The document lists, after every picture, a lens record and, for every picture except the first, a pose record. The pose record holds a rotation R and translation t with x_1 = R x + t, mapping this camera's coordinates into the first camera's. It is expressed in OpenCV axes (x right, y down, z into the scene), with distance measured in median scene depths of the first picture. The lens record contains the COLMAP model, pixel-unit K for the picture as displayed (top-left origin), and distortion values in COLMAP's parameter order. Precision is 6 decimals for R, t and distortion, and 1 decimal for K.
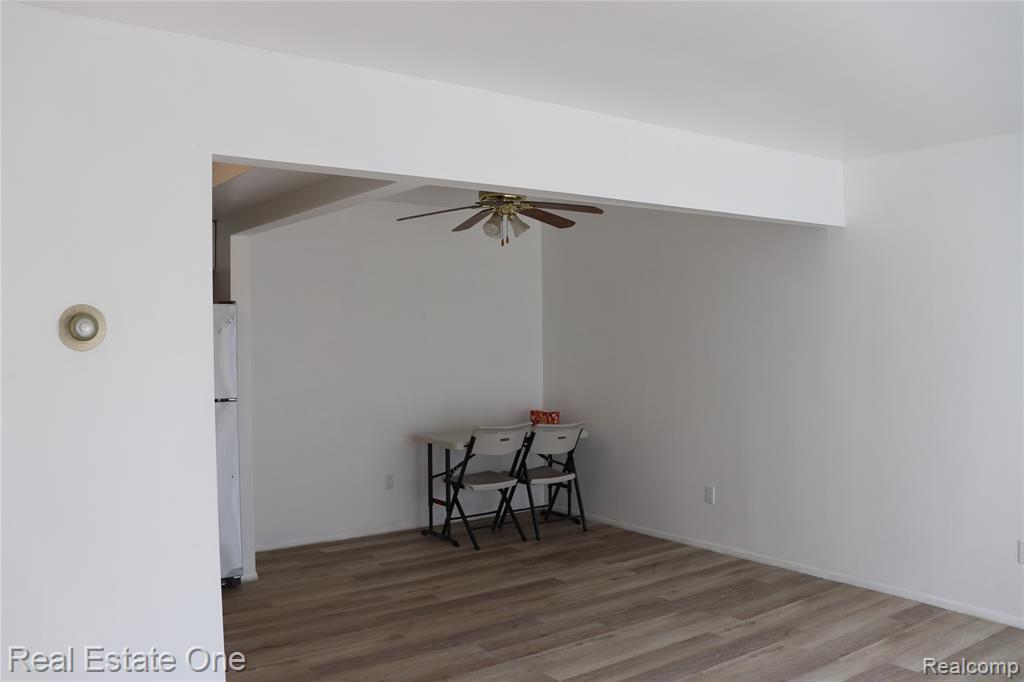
lens RADIAL K [[841.6, 0, 501.1], [0, 841.6, 346.4], [0, 0, 1]] dist [-0.175204, 0.159469]
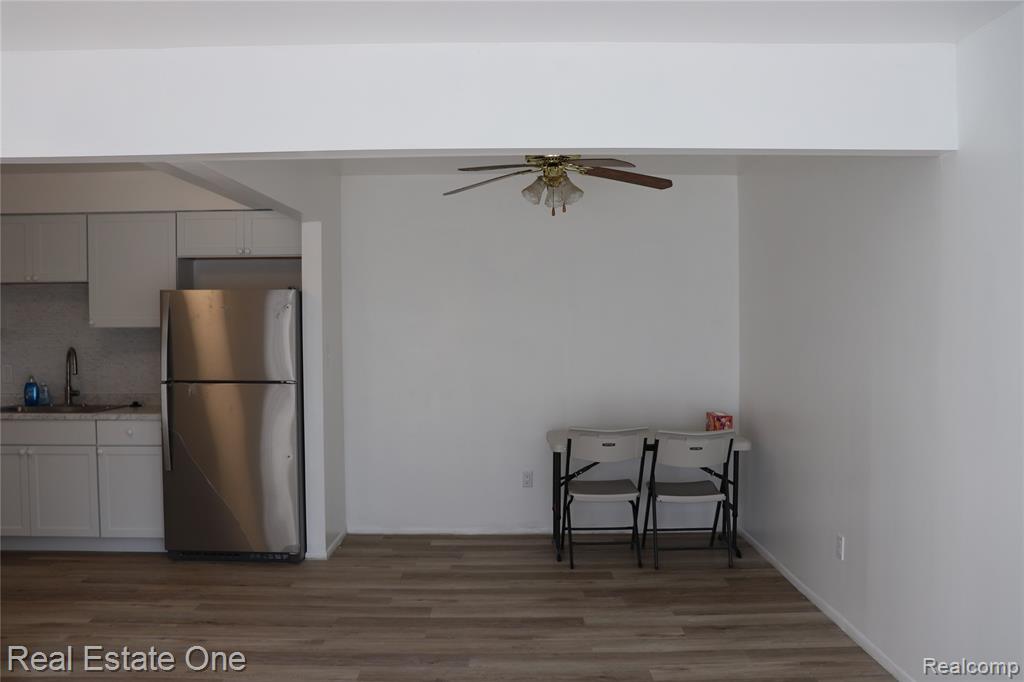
lens RADIAL K [[841.6, 0, 501.1], [0, 841.6, 346.4], [0, 0, 1]] dist [-0.175204, 0.159469]
pose [[0.810999, 0.023271, -0.584584, 0.422557], [-0.009848, 0.999610, 0.026130, -0.009617], [0.584964, -0.015434, 0.810912, 0.262571]]
